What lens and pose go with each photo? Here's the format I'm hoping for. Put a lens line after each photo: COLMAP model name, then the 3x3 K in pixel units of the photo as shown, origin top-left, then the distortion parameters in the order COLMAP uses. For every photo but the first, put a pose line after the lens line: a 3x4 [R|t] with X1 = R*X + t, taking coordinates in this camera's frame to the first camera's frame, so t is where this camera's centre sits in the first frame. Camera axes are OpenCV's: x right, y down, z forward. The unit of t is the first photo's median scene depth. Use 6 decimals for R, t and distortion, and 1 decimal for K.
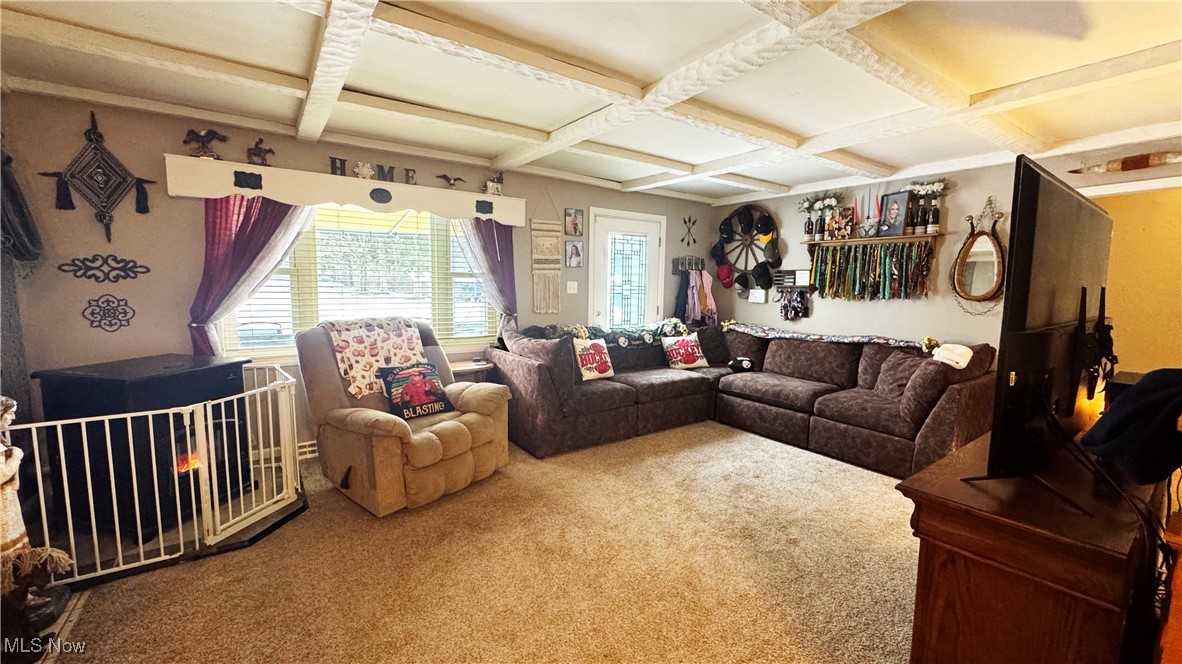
lens RADIAL K [[471.2, 0, 592.1], [0, 471.2, 331.7], [0, 0, 1]] dist [-0.002877, -0.000234]
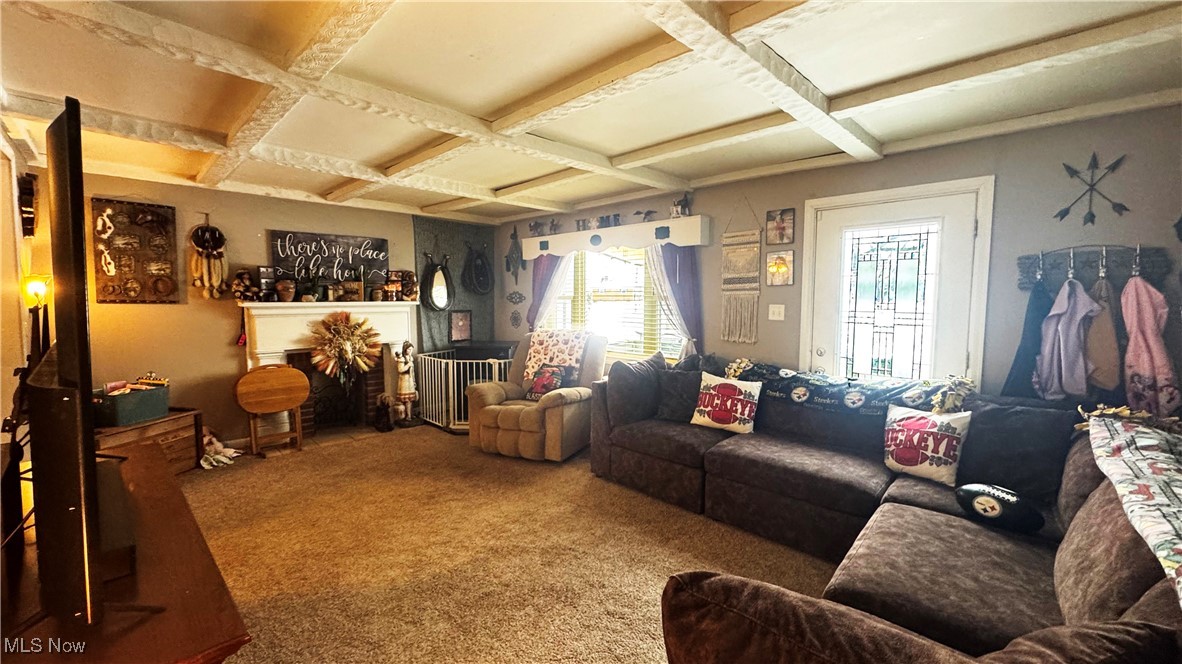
lens RADIAL K [[471.2, 0, 592.1], [0, 471.2, 331.7], [0, 0, 1]] dist [-0.002877, -0.000234]
pose [[0.181353, 0.054746, -0.981893, 0.838545], [-0.109173, 0.993399, 0.035224, -0.073514], [0.977339, 0.100808, 0.186133, 0.734181]]
